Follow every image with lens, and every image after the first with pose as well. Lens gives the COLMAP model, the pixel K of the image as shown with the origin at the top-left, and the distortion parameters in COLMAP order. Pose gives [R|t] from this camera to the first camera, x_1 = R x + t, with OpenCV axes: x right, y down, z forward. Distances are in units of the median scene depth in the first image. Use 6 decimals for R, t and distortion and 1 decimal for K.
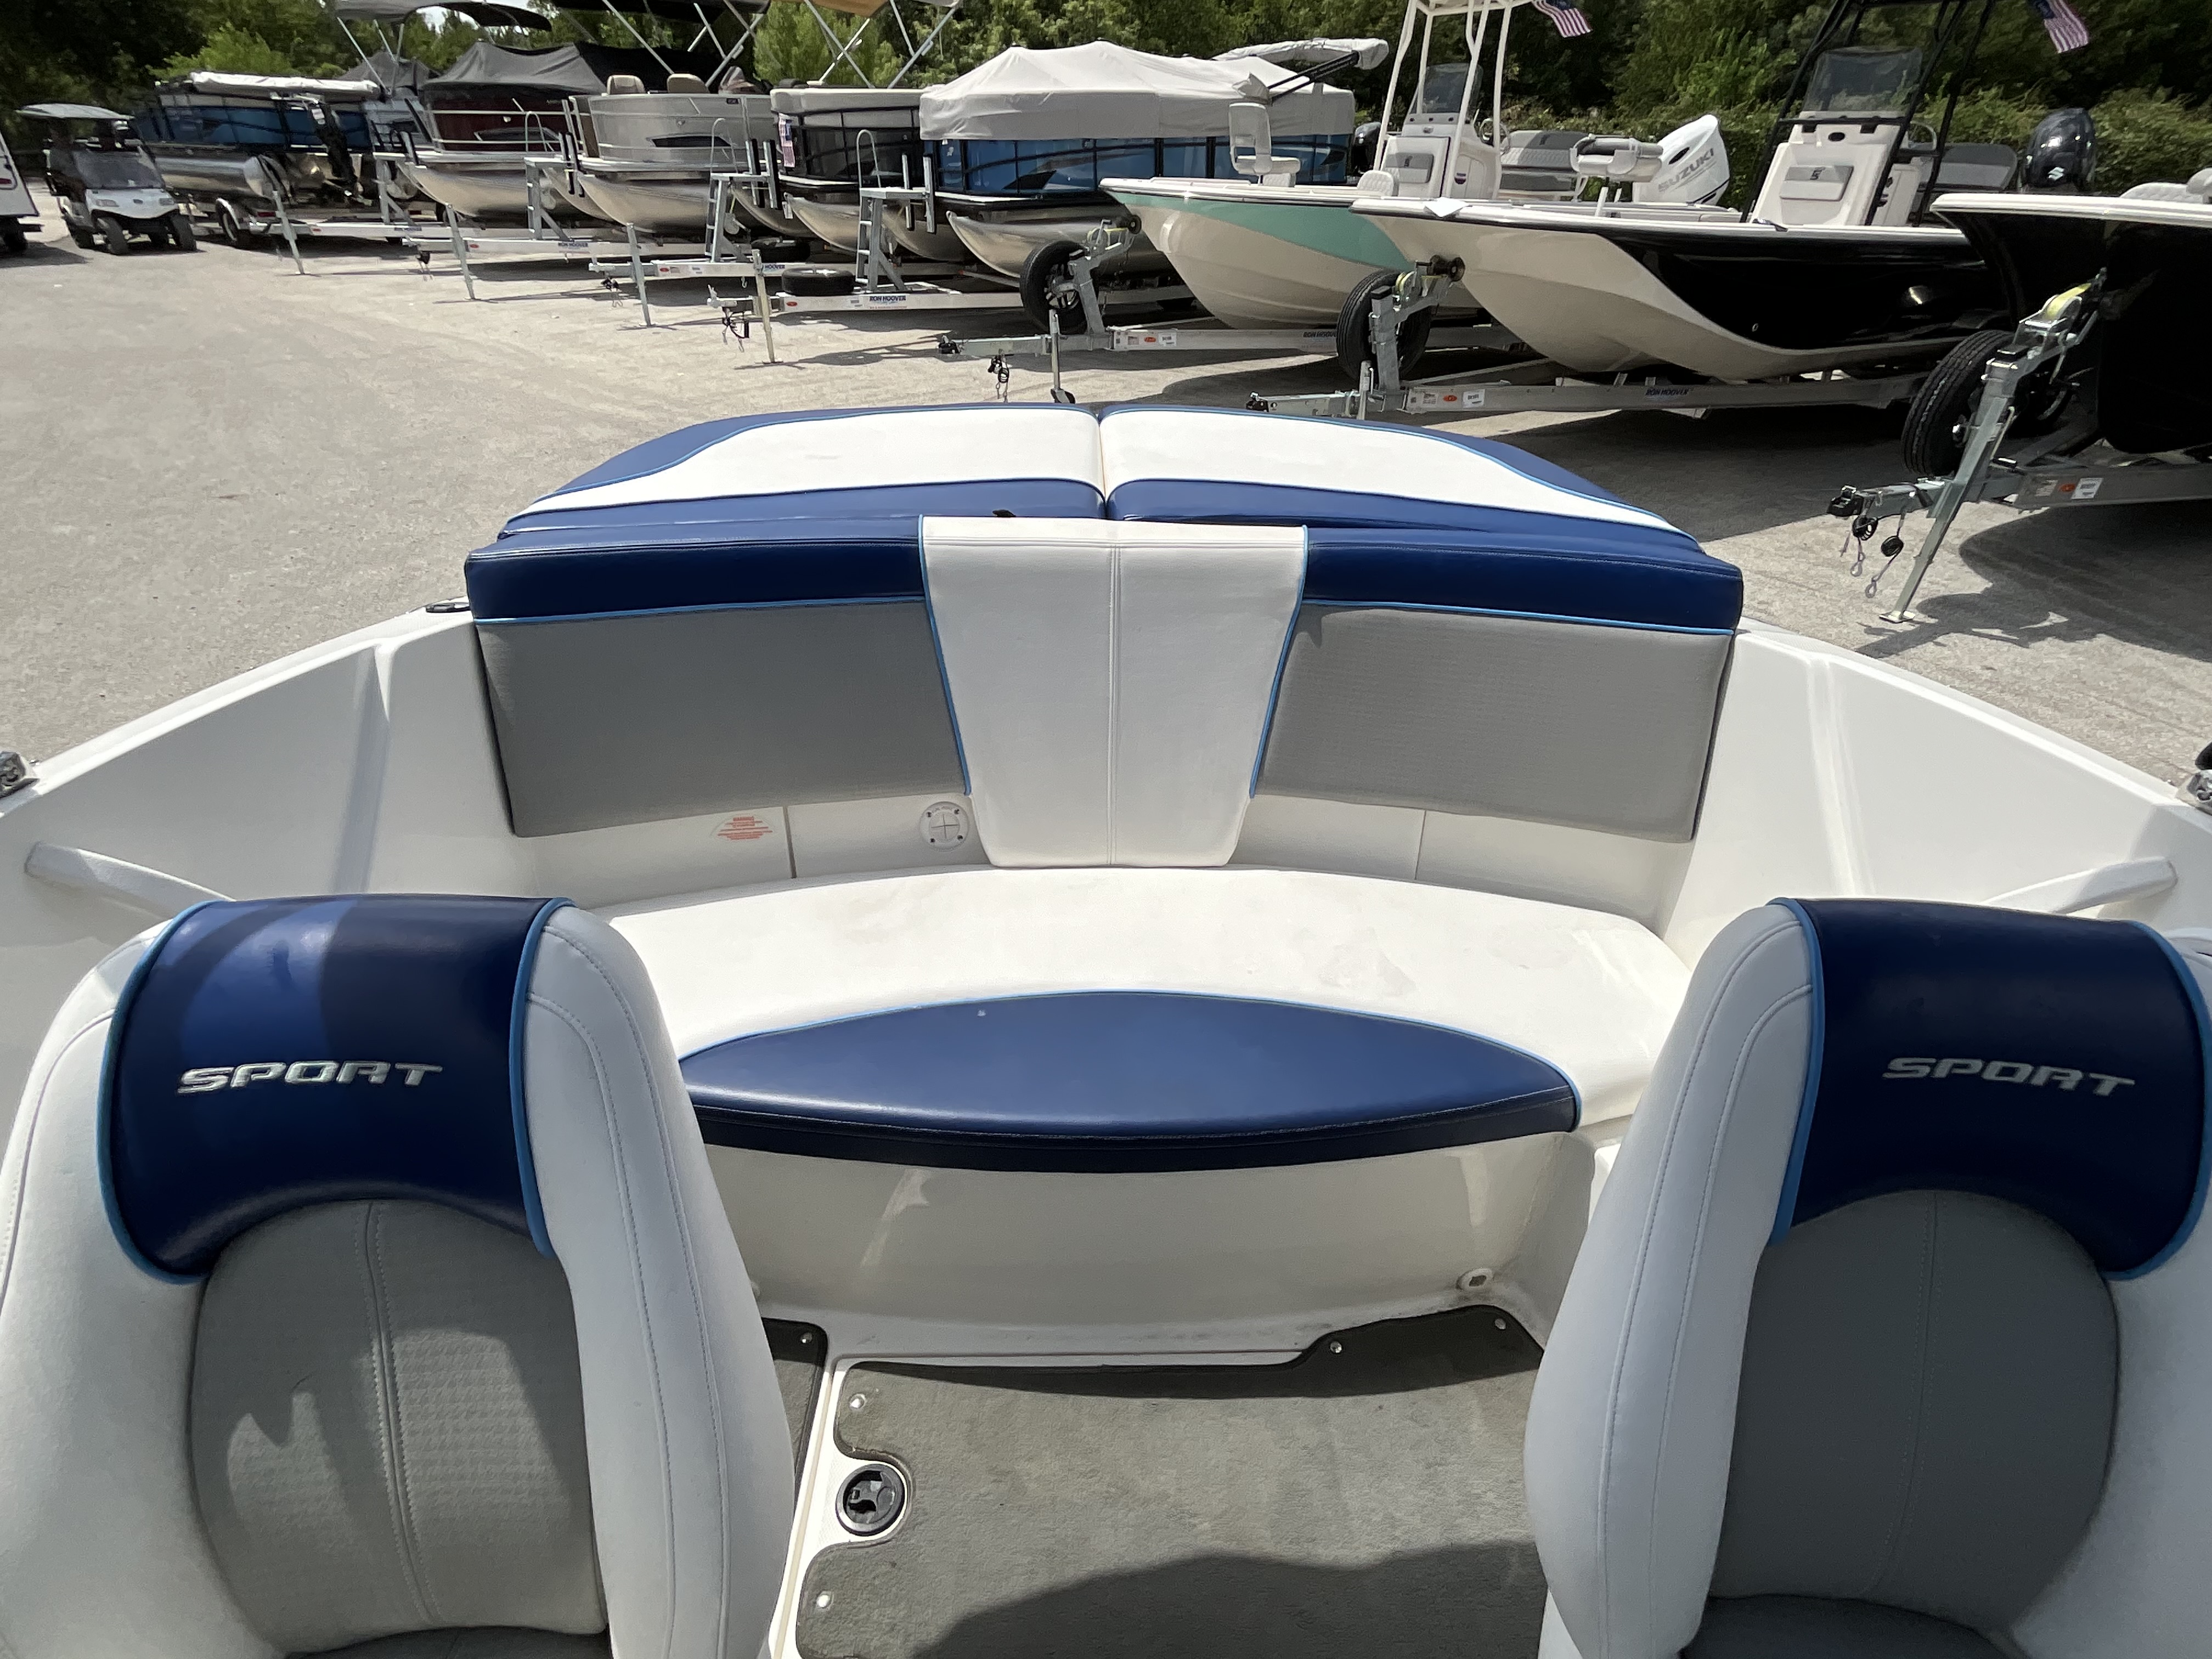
lens RADIAL K [[1044.9, 0, 1101.4], [0, 1044.9, 832.5], [0, 0, 1]] dist [0.026421, -0.012363]
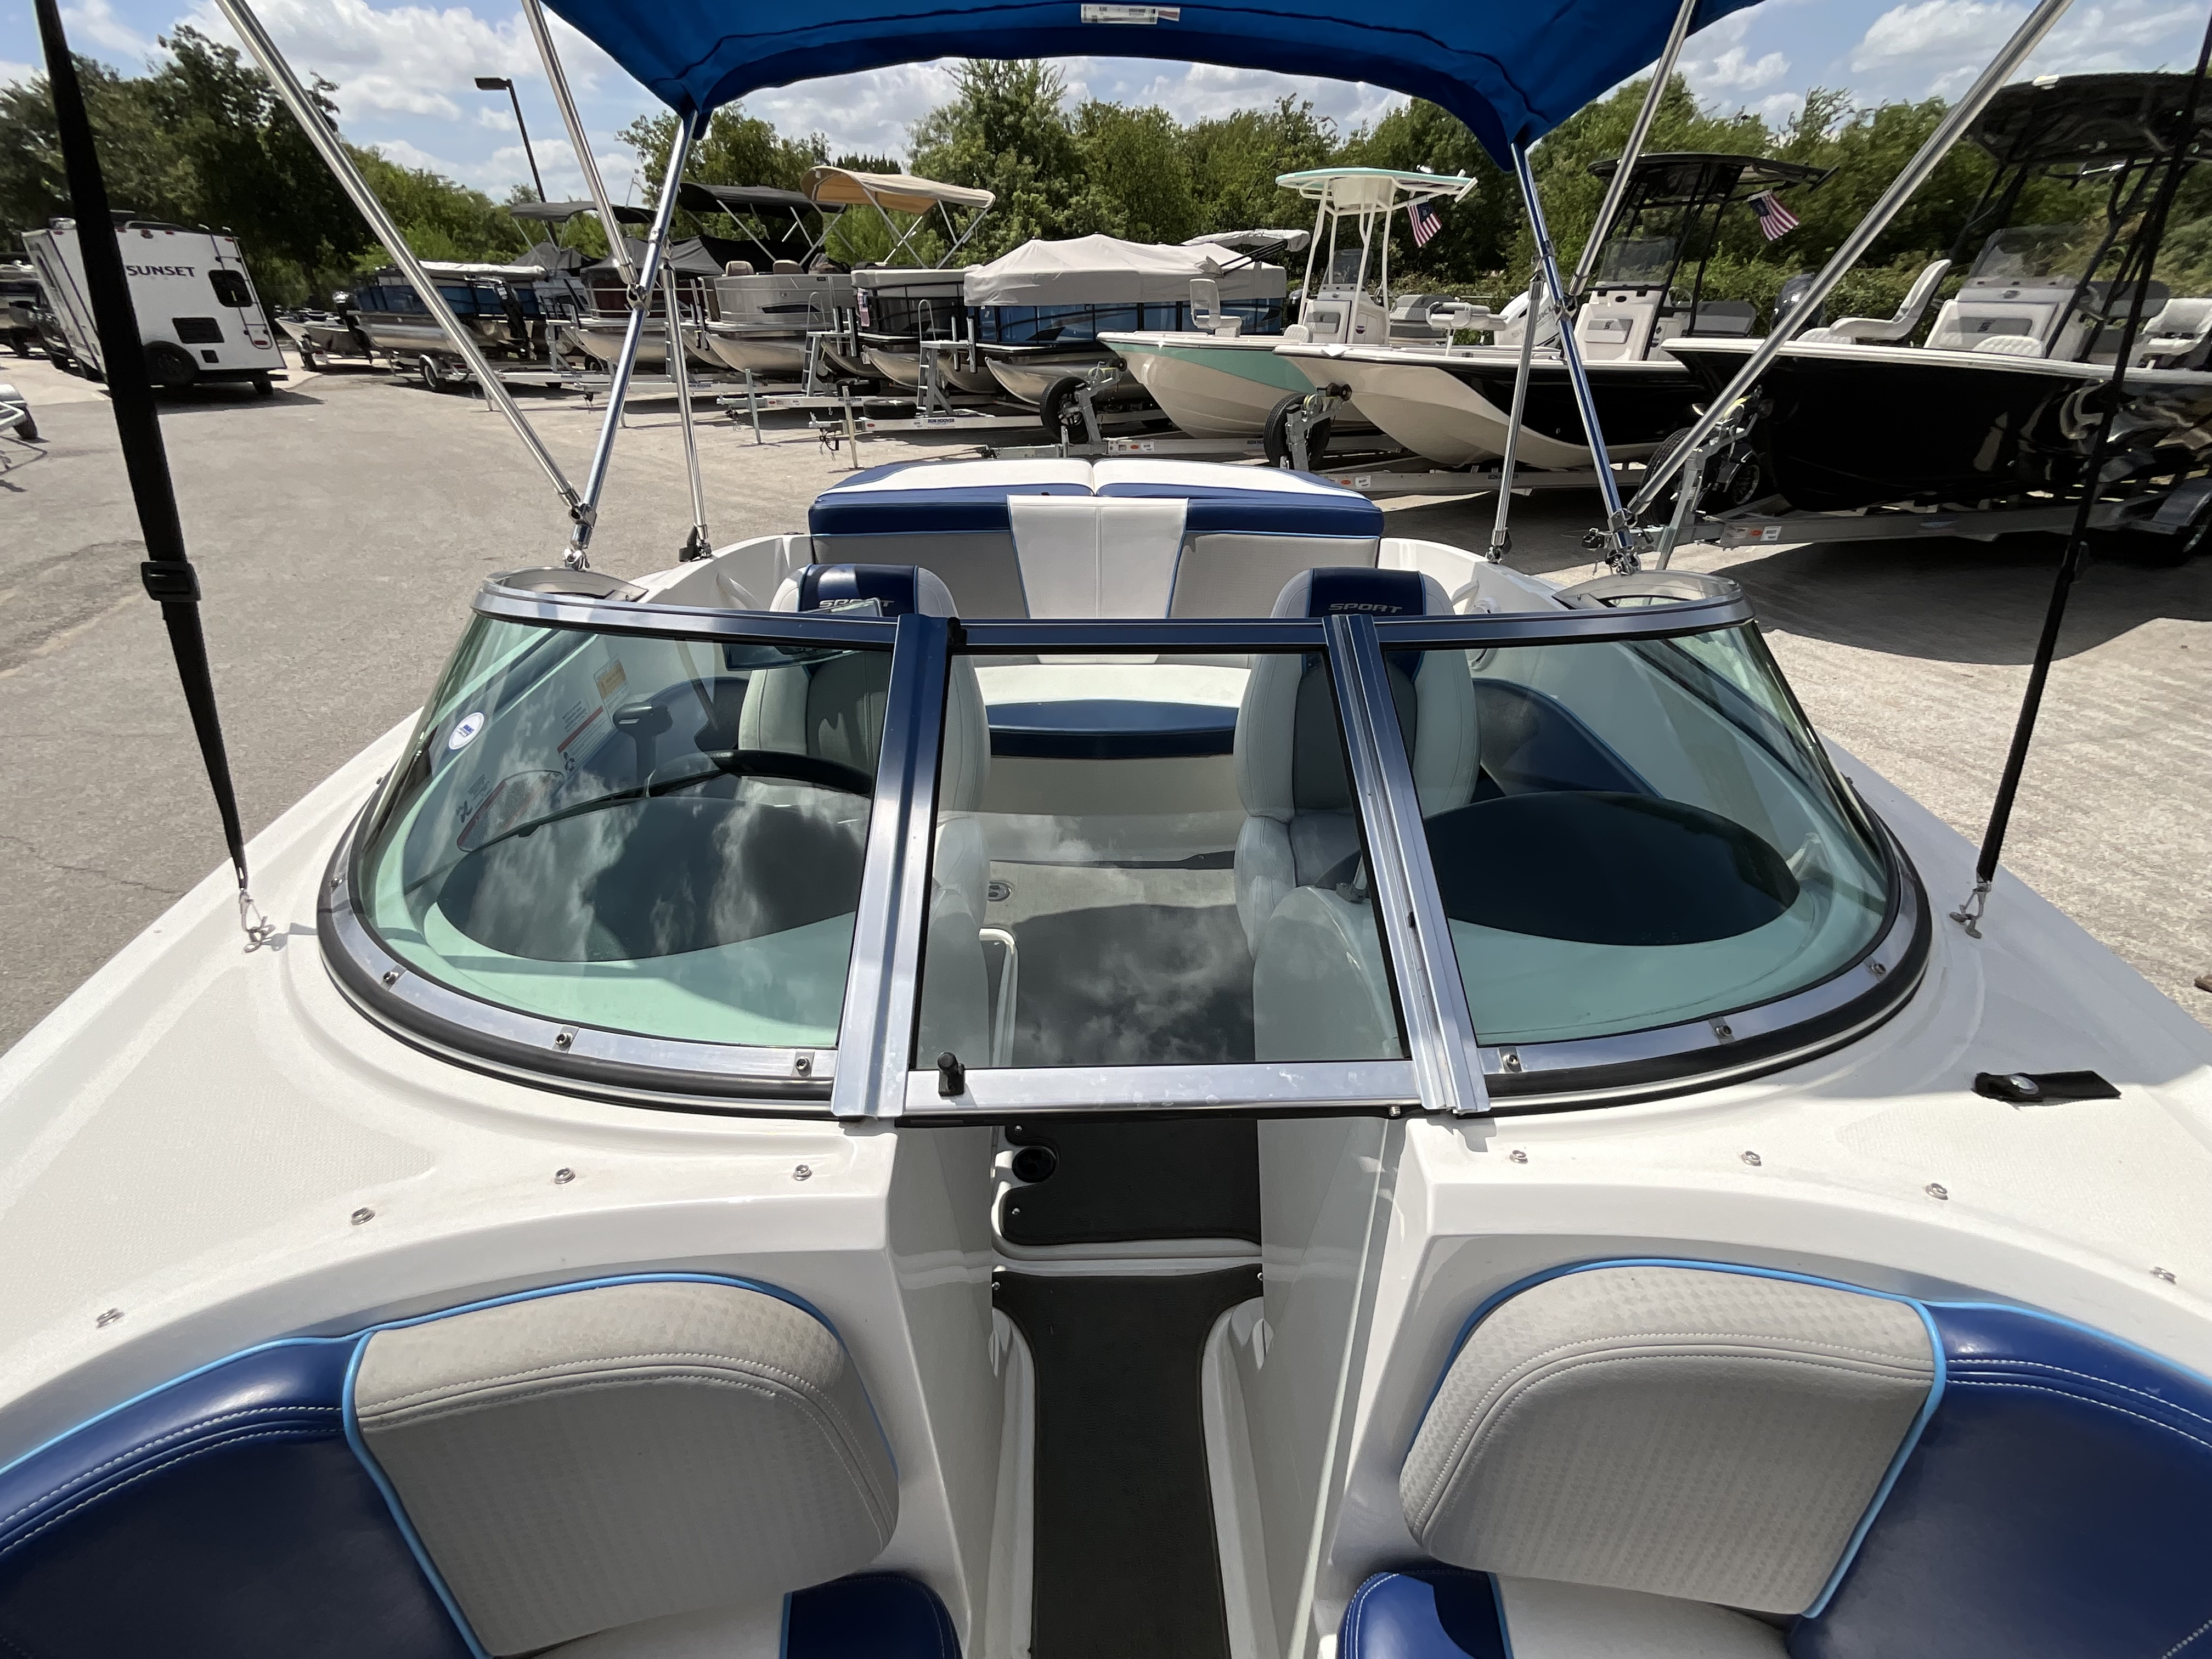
lens RADIAL K [[888.2, 0, 1102.1], [0, 888.2, 835.9], [0, 0, 1]] dist [0.011202, -0.004059]
pose [[0.999949, -0.009191, -0.004100, 0.003335], [0.009024, 0.999200, -0.038962, 0.070669], [0.004455, 0.038923, 0.999232, -0.118694]]
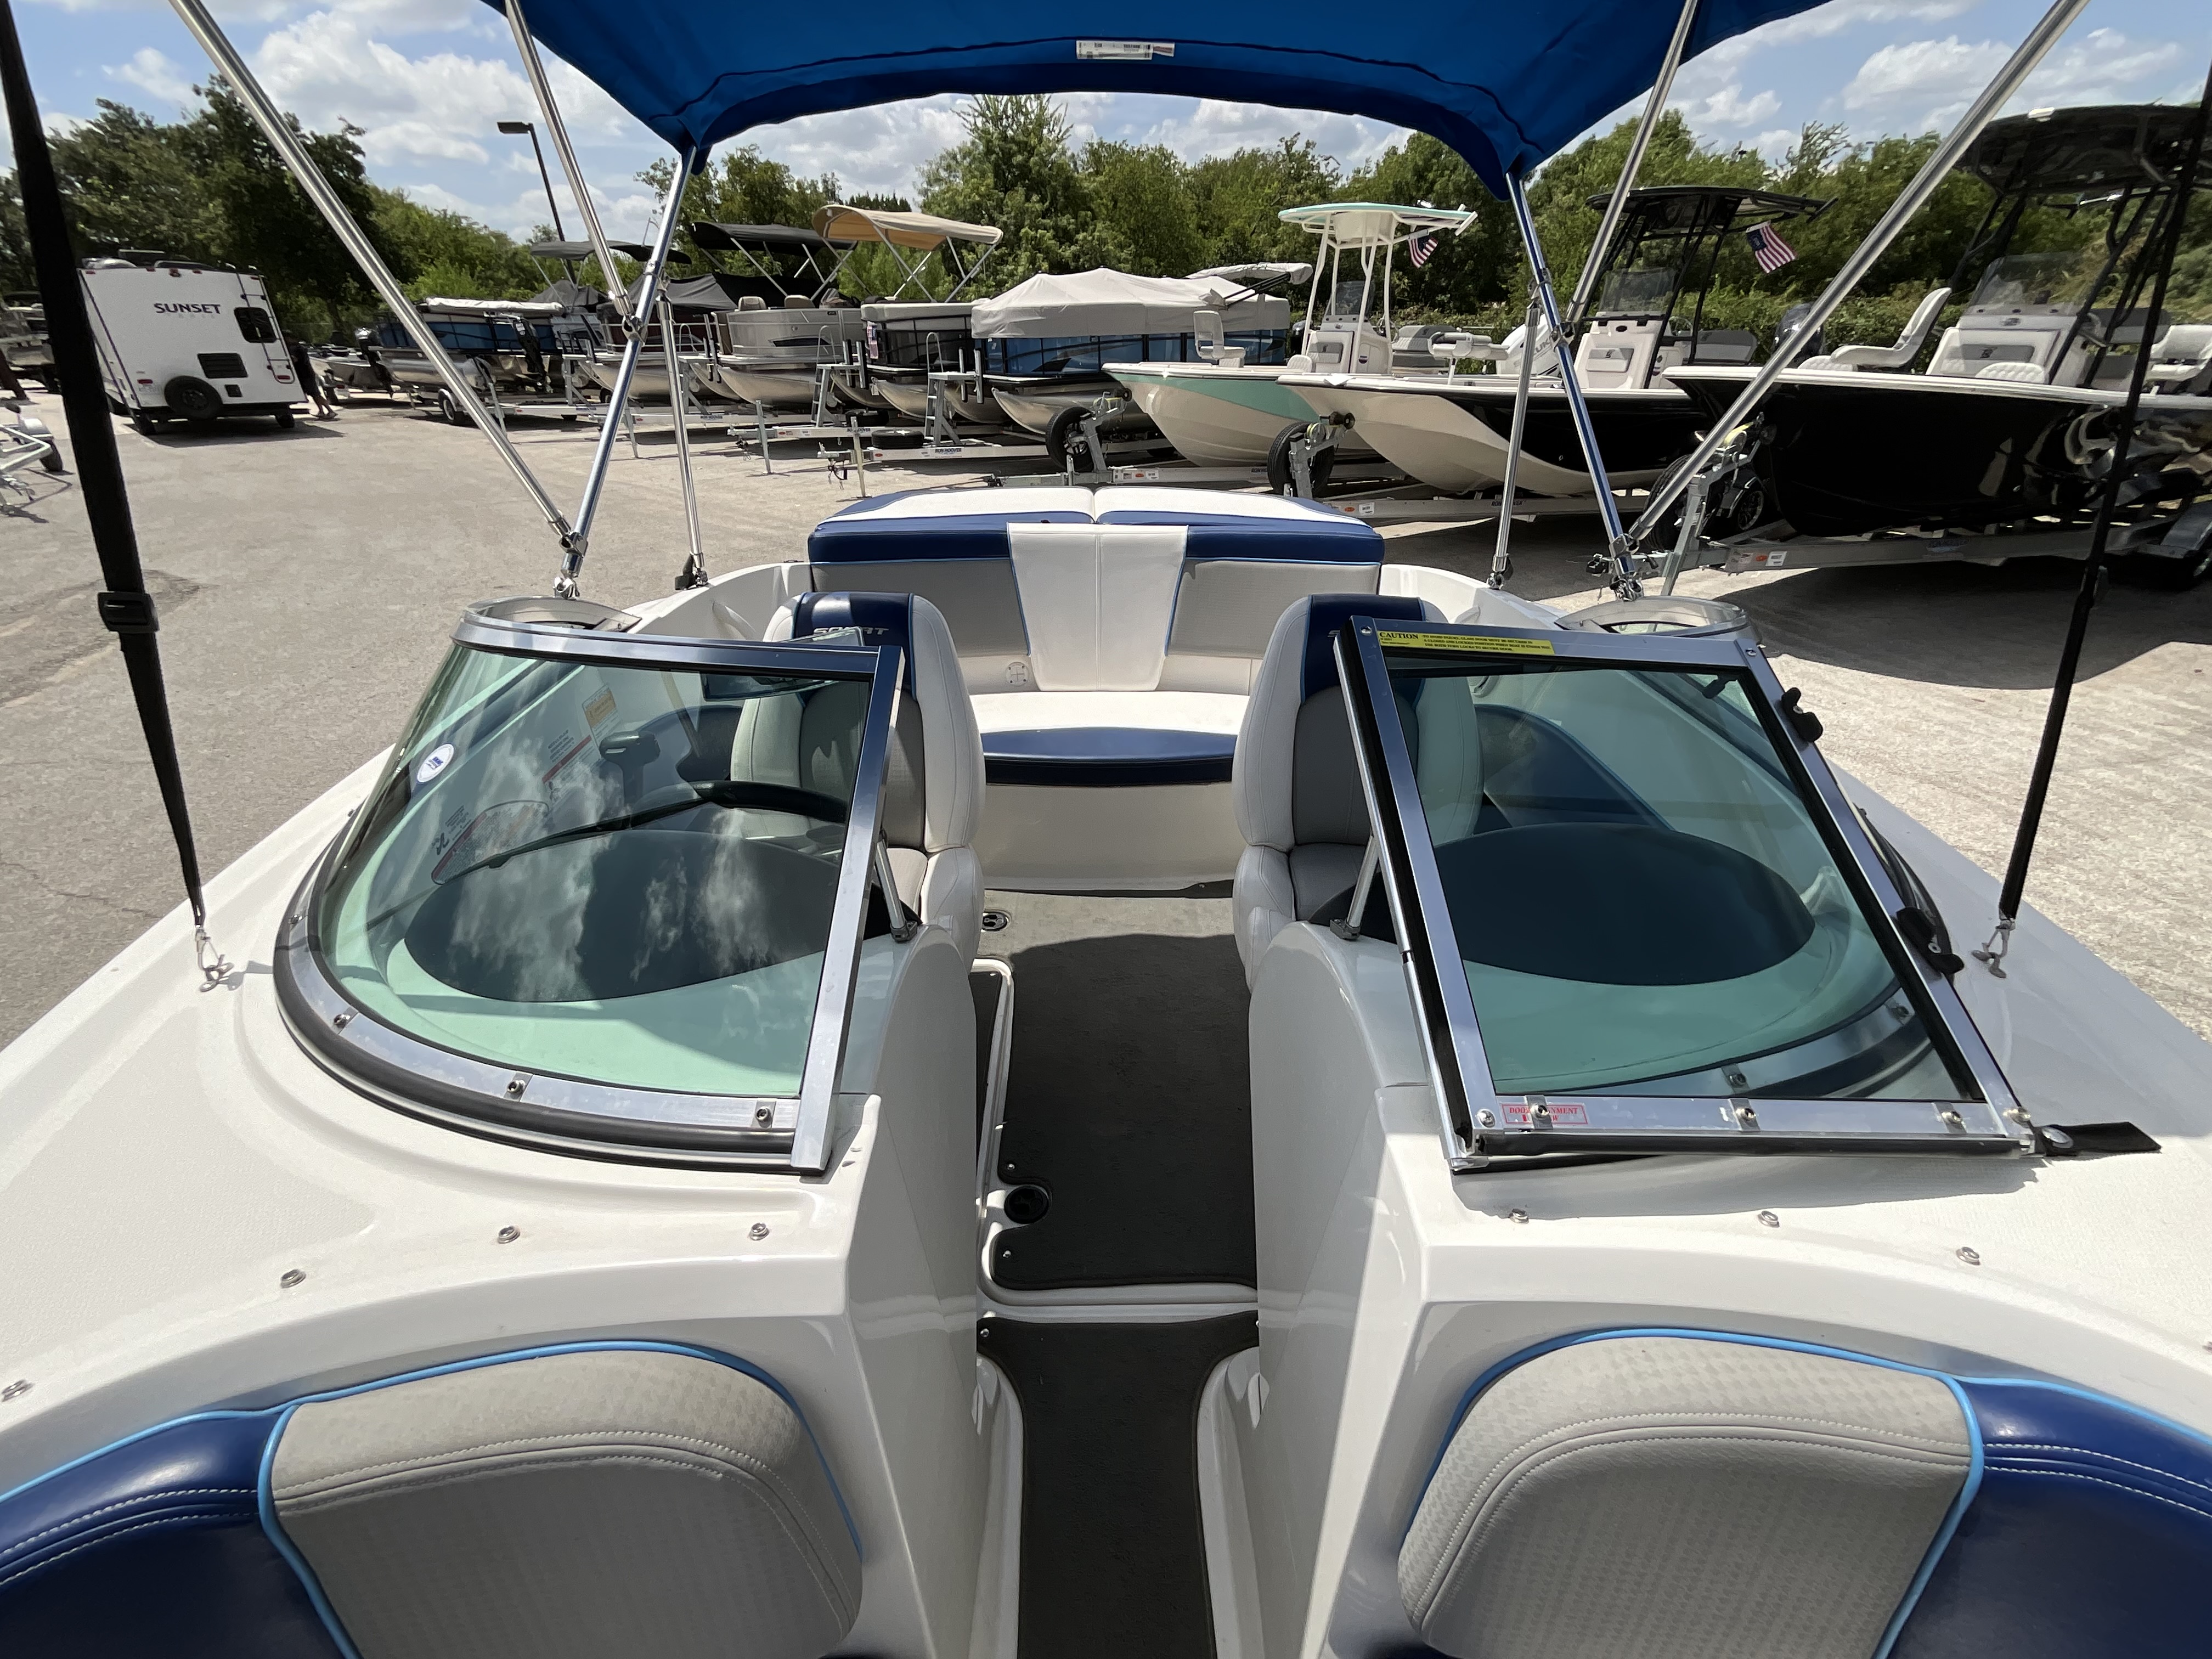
lens RADIAL K [[888.2, 0, 1102.1], [0, 888.2, 835.9], [0, 0, 1]] dist [0.011202, -0.004059]
pose [[0.999882, -0.009549, -0.012002, 0.005670], [0.008733, 0.997764, -0.066268, 0.069507], [0.012608, 0.066155, 0.997730, -0.115710]]
